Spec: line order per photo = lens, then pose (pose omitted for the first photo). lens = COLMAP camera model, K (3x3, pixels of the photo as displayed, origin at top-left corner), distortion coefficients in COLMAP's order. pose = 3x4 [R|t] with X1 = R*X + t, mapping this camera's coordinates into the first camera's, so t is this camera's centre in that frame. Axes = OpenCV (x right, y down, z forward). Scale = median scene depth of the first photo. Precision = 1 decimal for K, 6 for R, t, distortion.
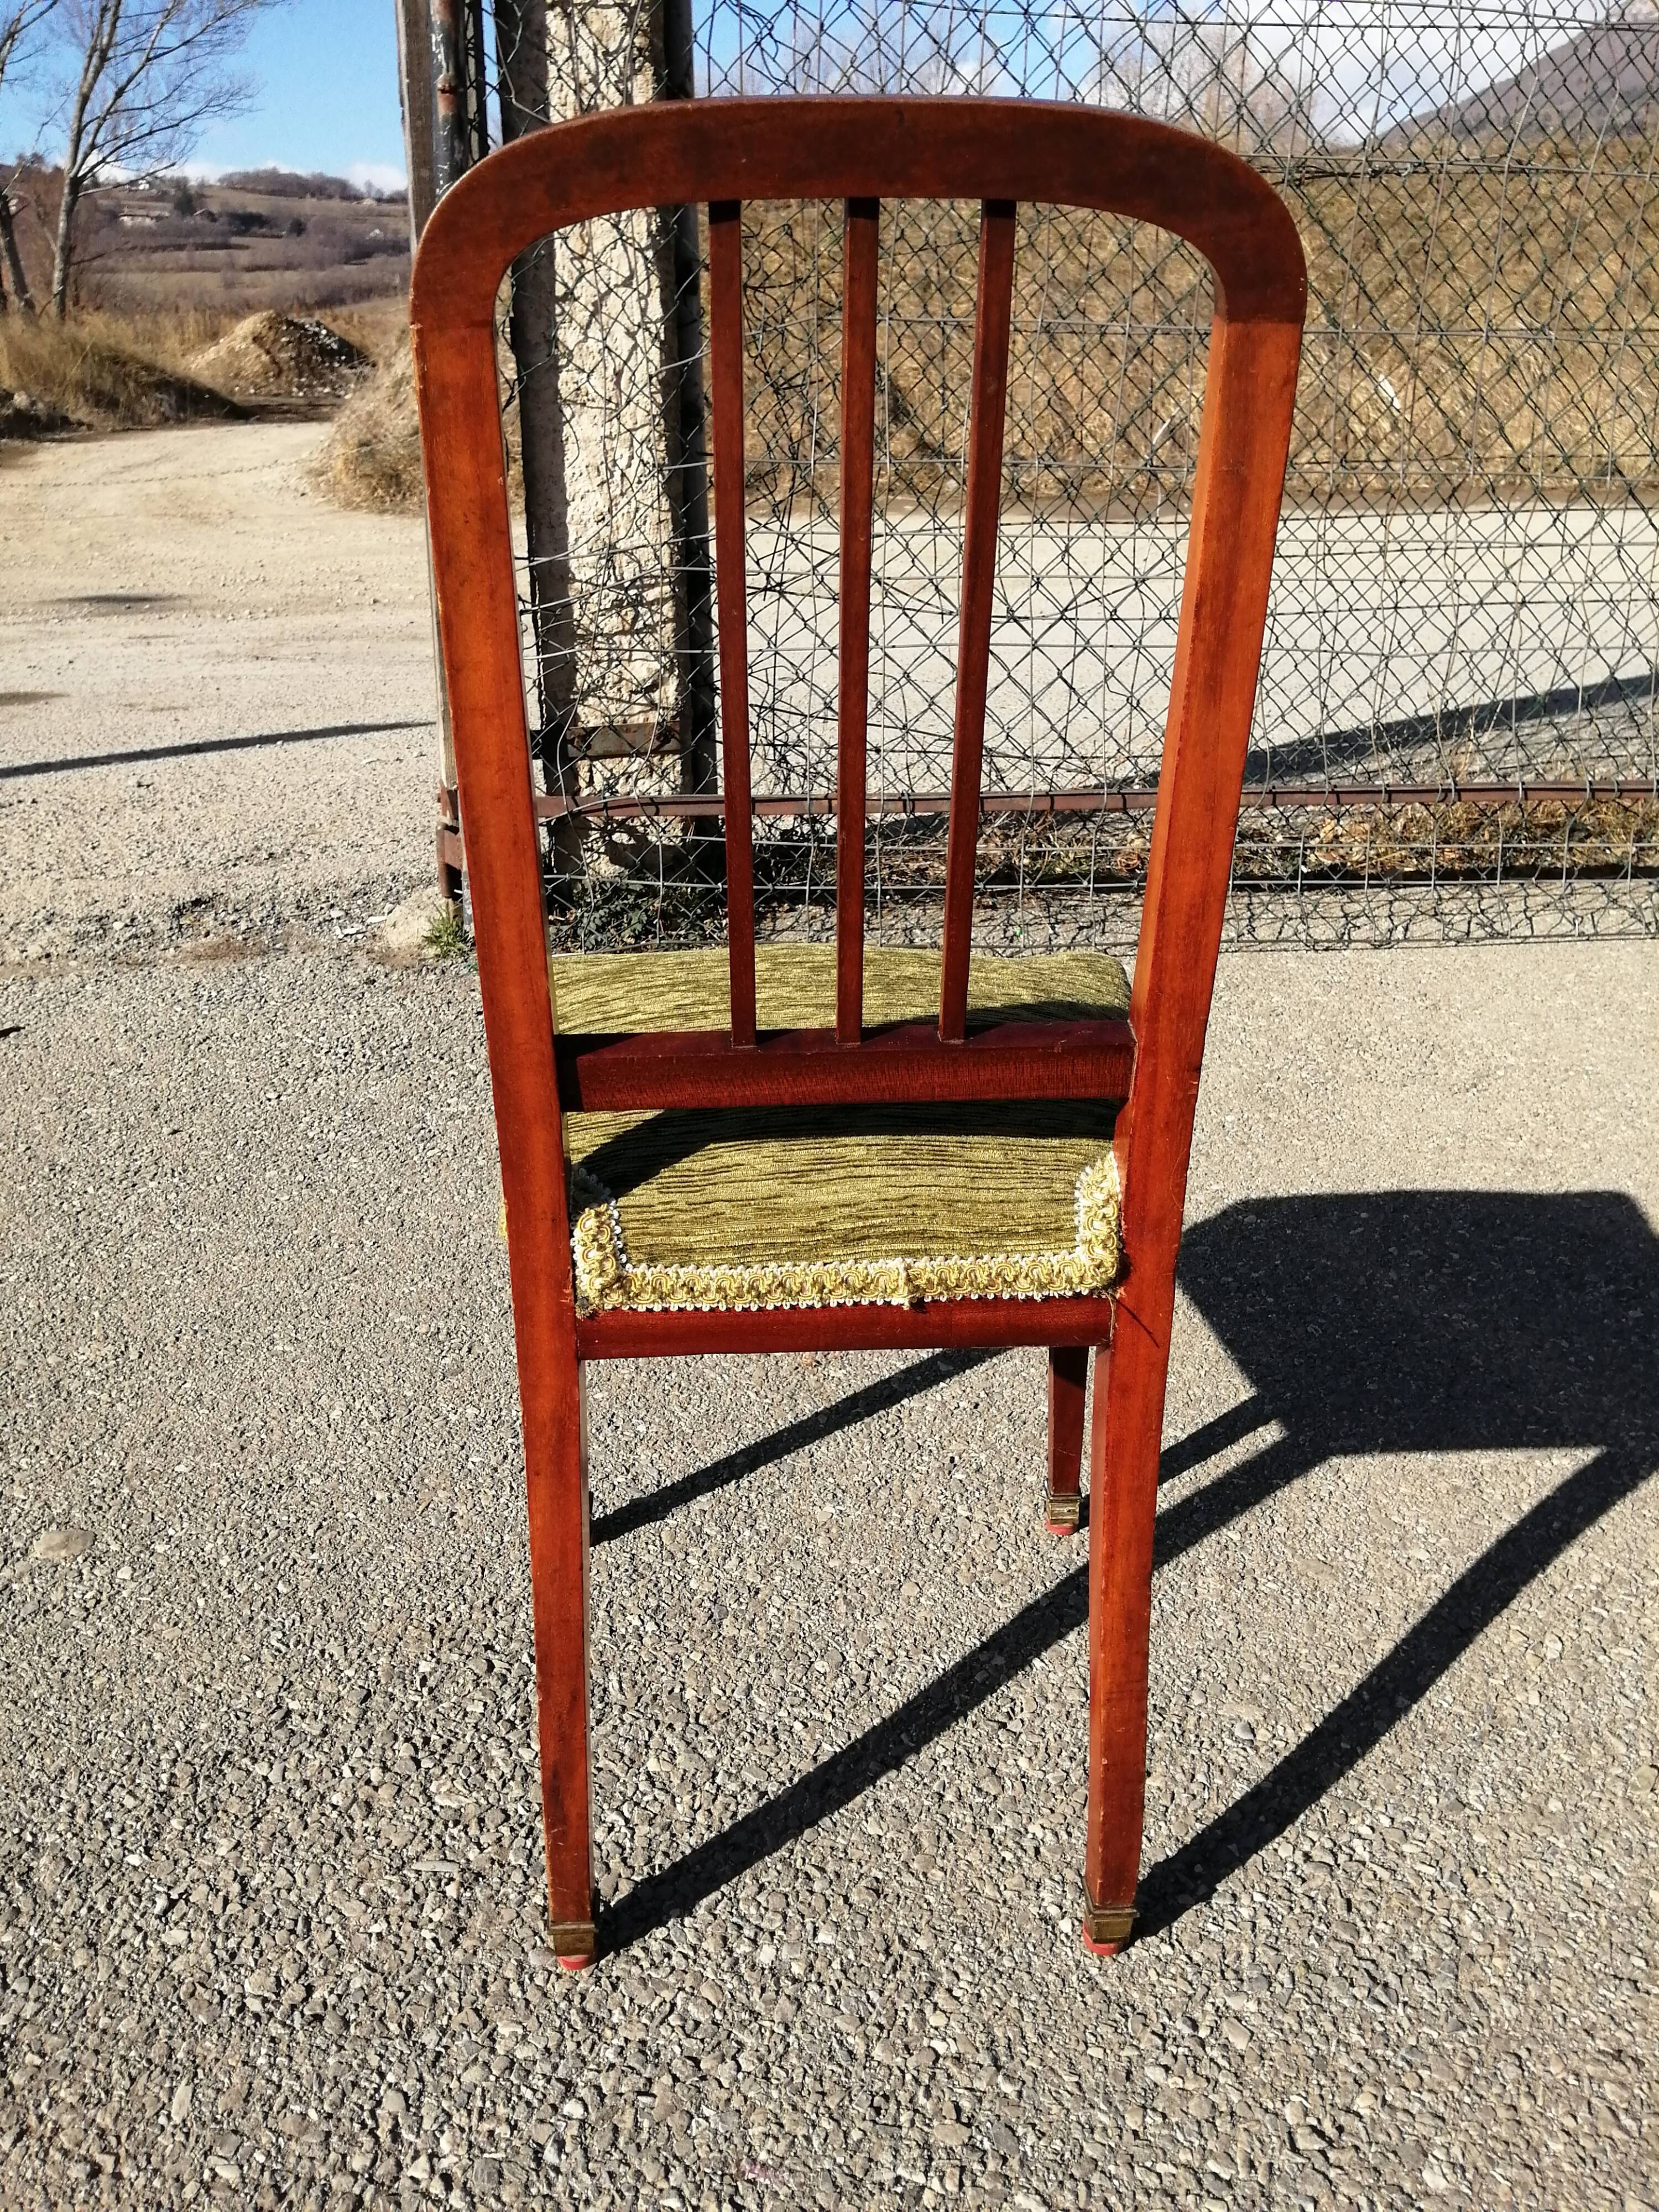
lens RADIAL K [[1715.7, 0, 785.1], [0, 1715.7, 1098.5], [0, 0, 1]] dist [0.016702, -0.043236]
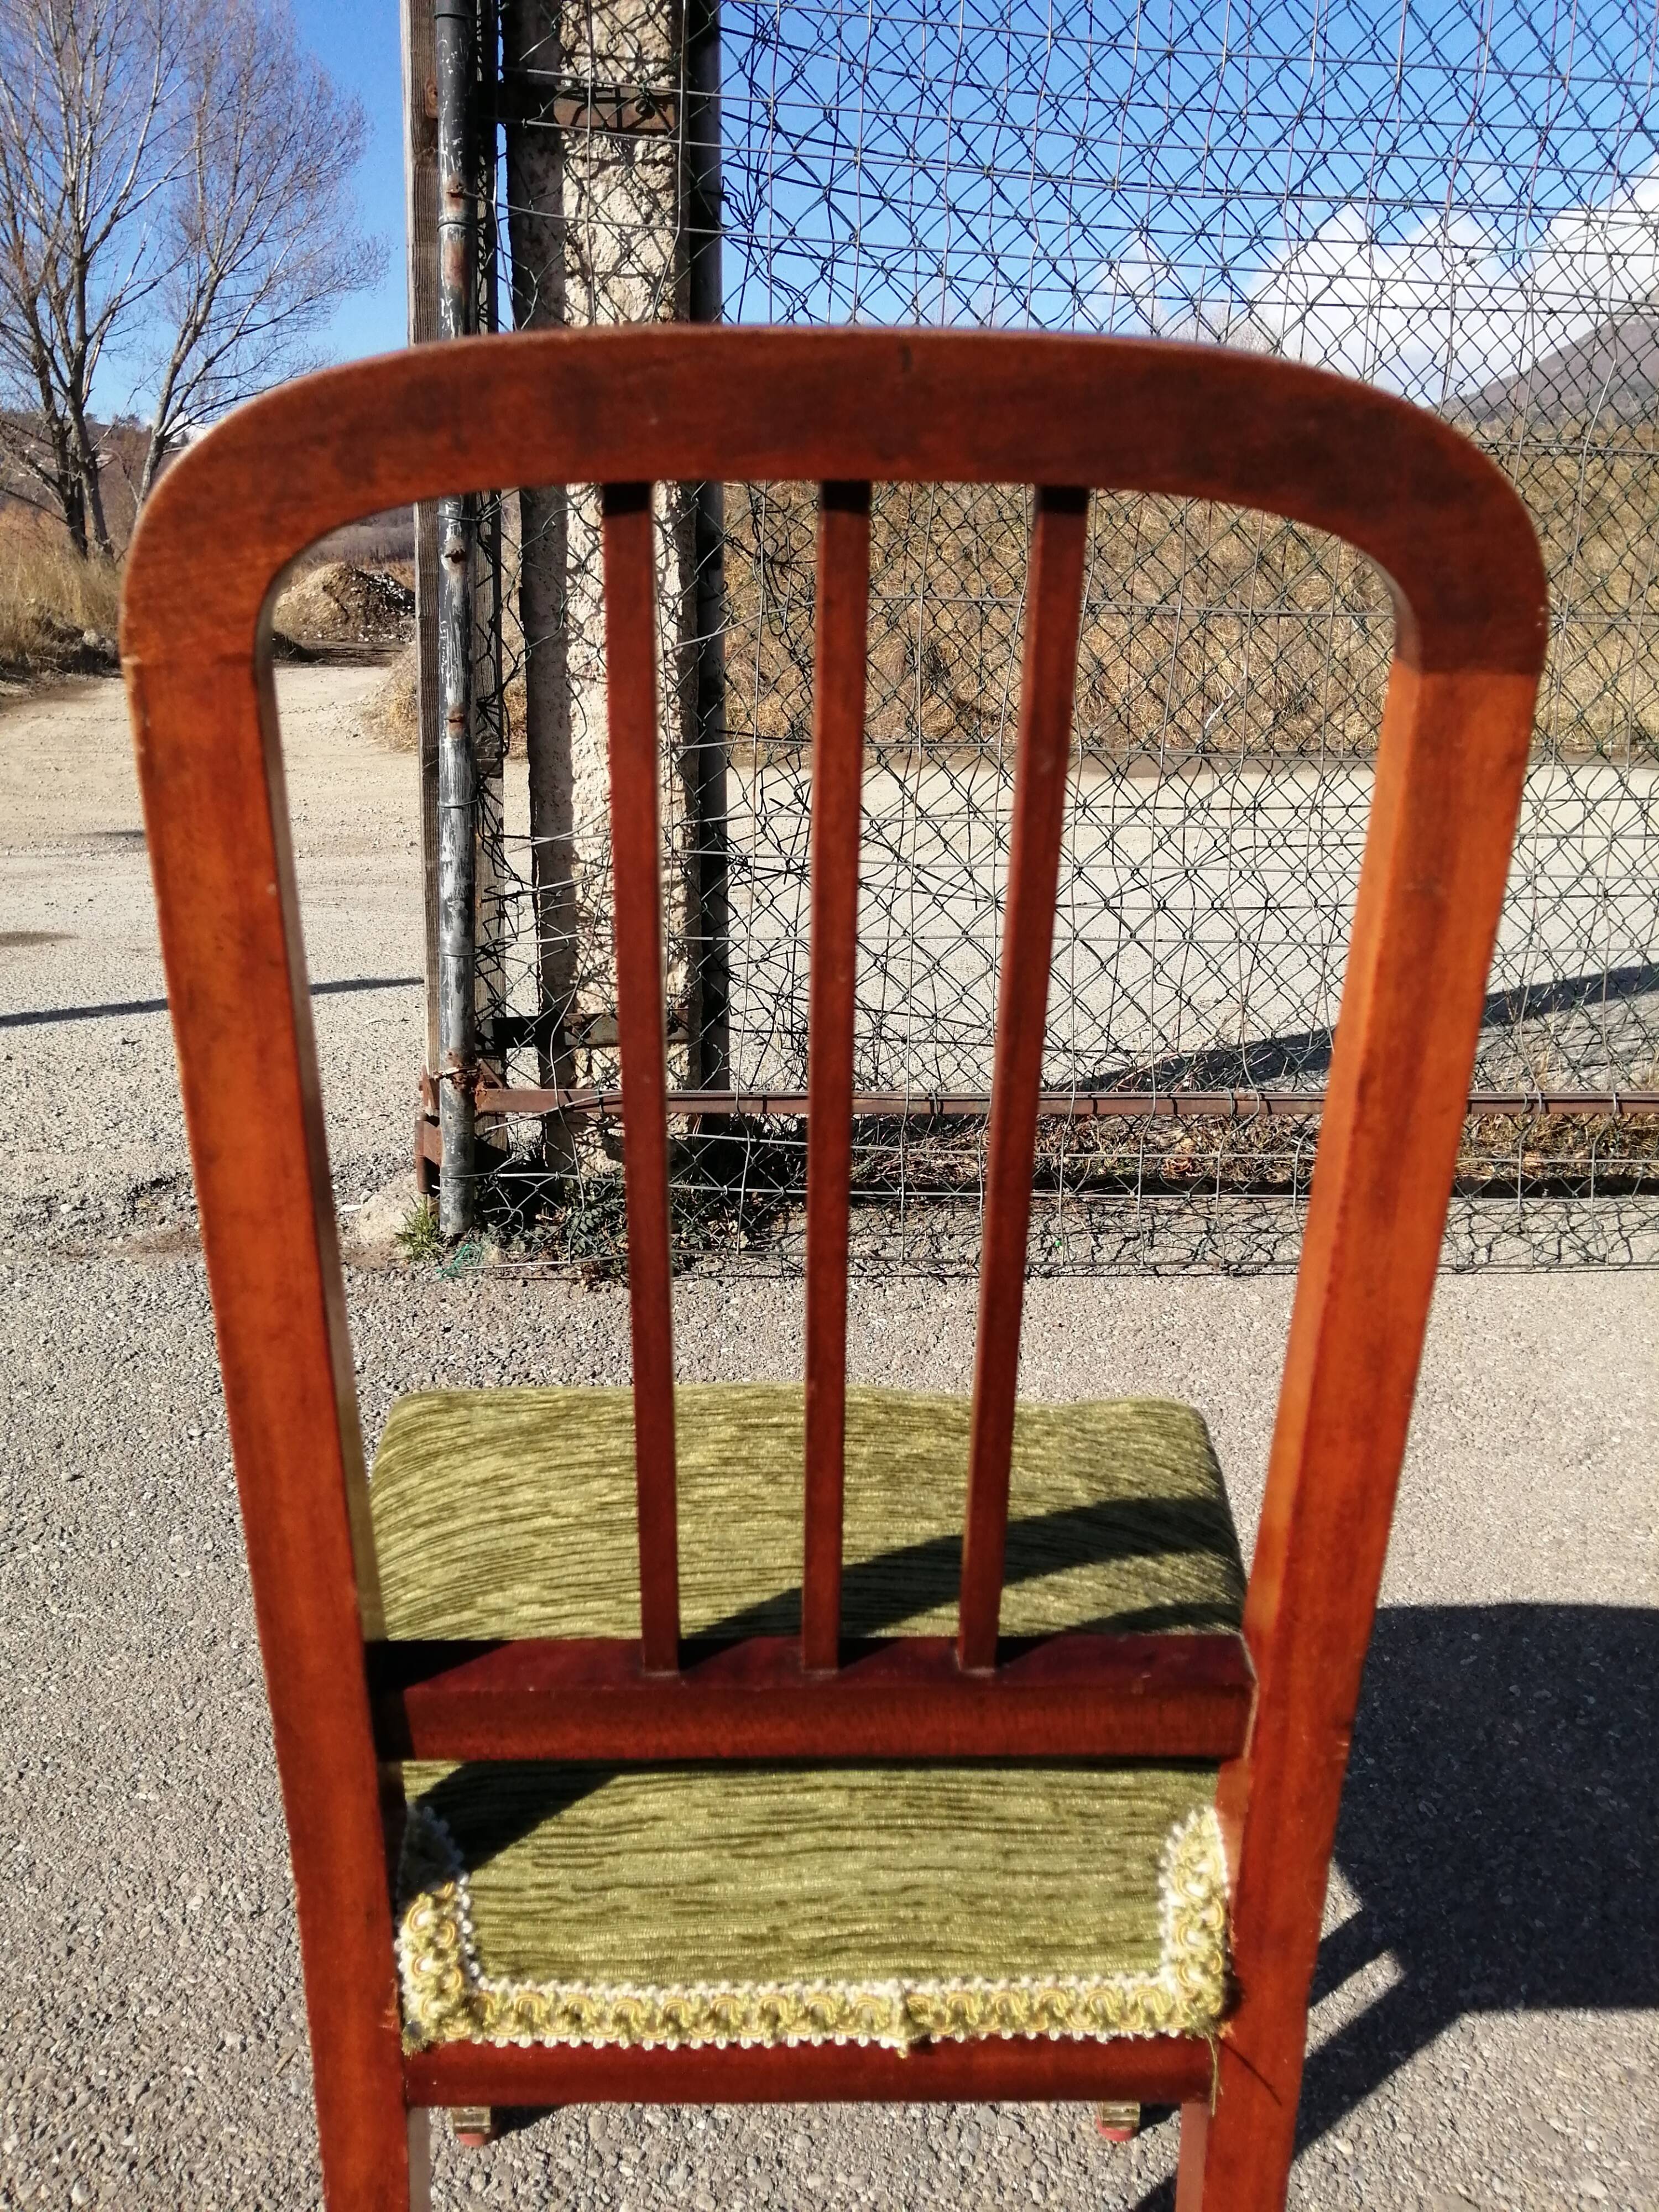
lens RADIAL K [[1707.0, 0, 788.3], [0, 1707.0, 1083.2], [0, 0, 1]] dist [0.100446, -0.162116]
pose [[0.999503, 0.026162, -0.017569, 0.018622], [-0.028390, 0.989518, -0.141591, -0.099345], [0.013681, 0.142019, 0.989769, 0.186980]]
